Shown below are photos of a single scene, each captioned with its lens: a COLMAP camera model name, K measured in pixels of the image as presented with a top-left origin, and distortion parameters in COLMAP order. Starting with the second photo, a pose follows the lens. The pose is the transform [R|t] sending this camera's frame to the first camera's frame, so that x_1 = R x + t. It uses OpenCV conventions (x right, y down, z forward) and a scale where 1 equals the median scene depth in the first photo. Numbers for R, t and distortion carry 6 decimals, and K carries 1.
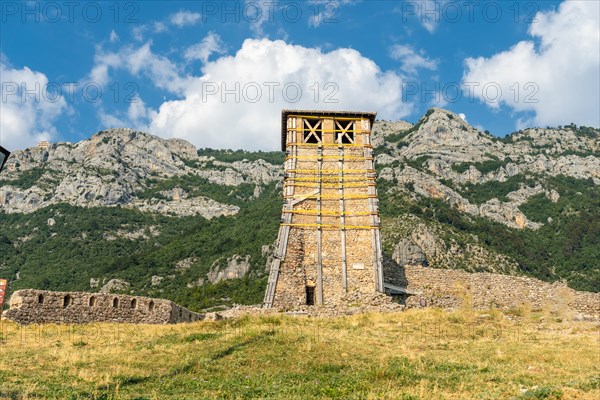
lens RADIAL K [[736.5, 0, 292.6], [0, 736.5, 200.4], [0, 0, 1]] dist [0.001847, 0.022214]
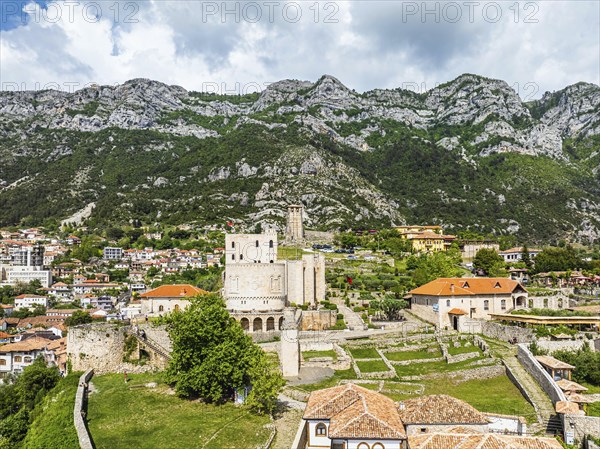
lens RADIAL K [[438.1, 0, 299.9], [0, 438.1, 263.7], [0, 0, 1]] dist [-0.038701, -0.001224]
pose [[0.990005, -0.008991, 0.140746, -0.022209], [-0.038297, 0.943329, 0.329642, -0.044106], [-0.135734, -0.331737, 0.933556, -0.129499]]
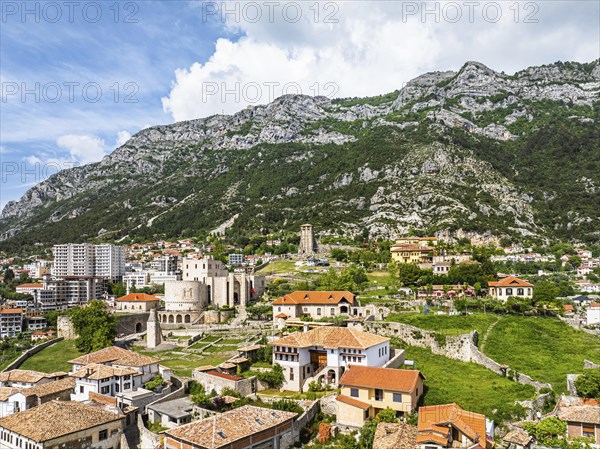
lens RADIAL K [[442.2, 0, 296.3], [0, 442.2, 268.2], [0, 0, 1]] dist [-0.037690, -0.000710]
pose [[0.968852, -0.020735, -0.246770, 0.053425], [0.104592, 0.937510, 0.331866, -0.061451], [0.224468, -0.347339, 0.910478, -0.164438]]
